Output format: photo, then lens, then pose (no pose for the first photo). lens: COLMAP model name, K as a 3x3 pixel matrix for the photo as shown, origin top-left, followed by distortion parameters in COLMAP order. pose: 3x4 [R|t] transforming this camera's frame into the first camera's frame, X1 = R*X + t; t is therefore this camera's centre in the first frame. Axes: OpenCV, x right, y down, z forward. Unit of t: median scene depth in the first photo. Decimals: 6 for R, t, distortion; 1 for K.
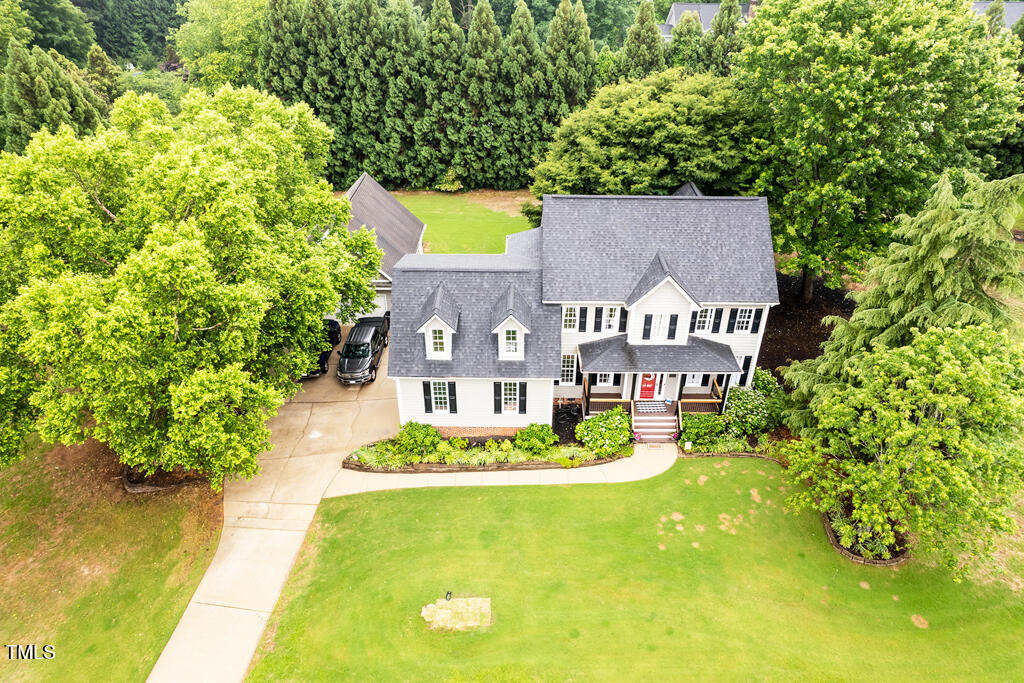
lens RADIAL K [[665.4, 0, 515.5], [0, 665.4, 332.9], [0, 0, 1]] dist [-0.038773, 0.020193]
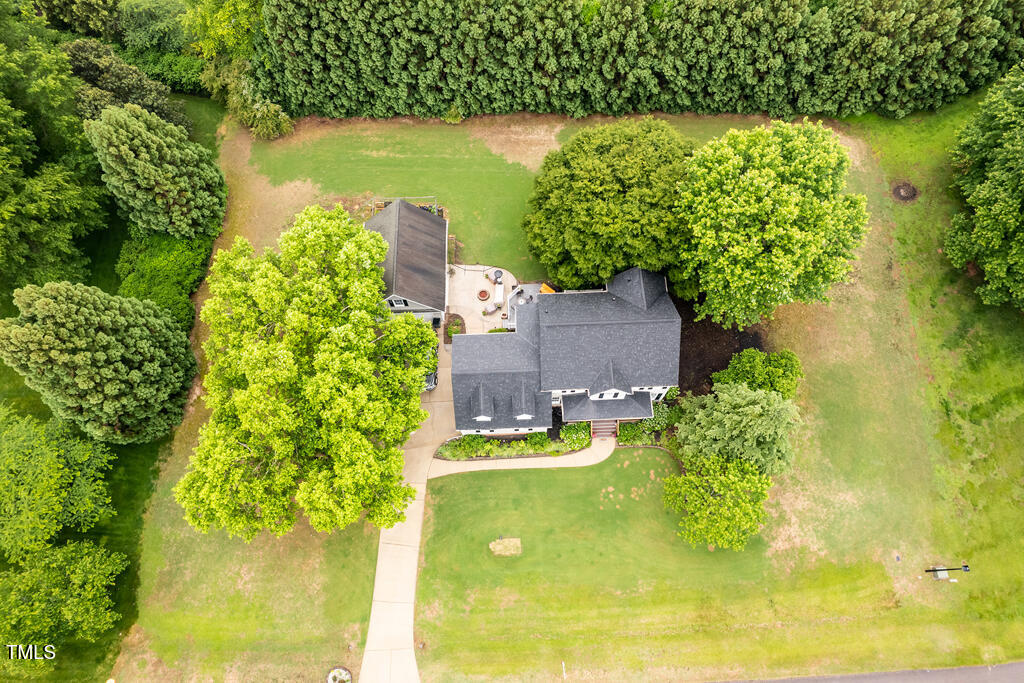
lens RADIAL K [[660.9, 0, 513.4], [0, 660.9, 325.9], [0, 0, 1]] dist [-0.035916, 0.018717]
pose [[0.998912, -0.046594, 0.001789, -0.027156], [0.037250, 0.820491, 0.570445, -1.197237], [-0.028047, -0.569758, 0.821334, -0.321292]]
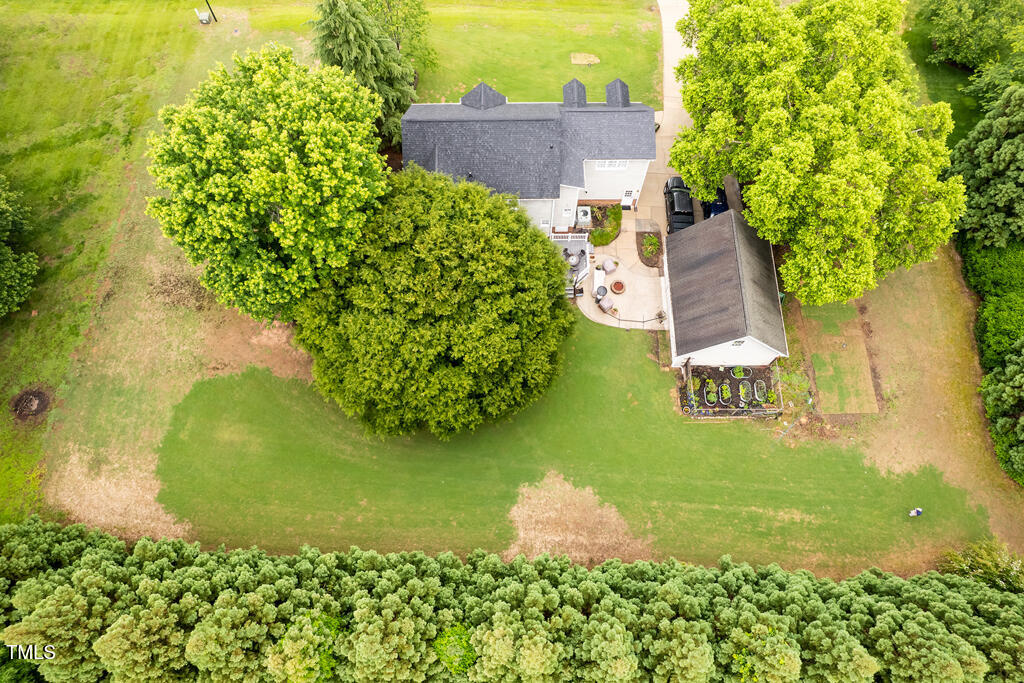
lens RADIAL K [[703.5, 0, 516.9], [0, 703.5, 332.4], [0, 0, 1]] dist [-0.051725, 0.032564]
pose [[-0.999804, 0.017776, -0.008734, 0.166315], [-0.011783, -0.179400, 0.983706, -1.881704], [0.015919, 0.983616, 0.179574, 1.270551]]
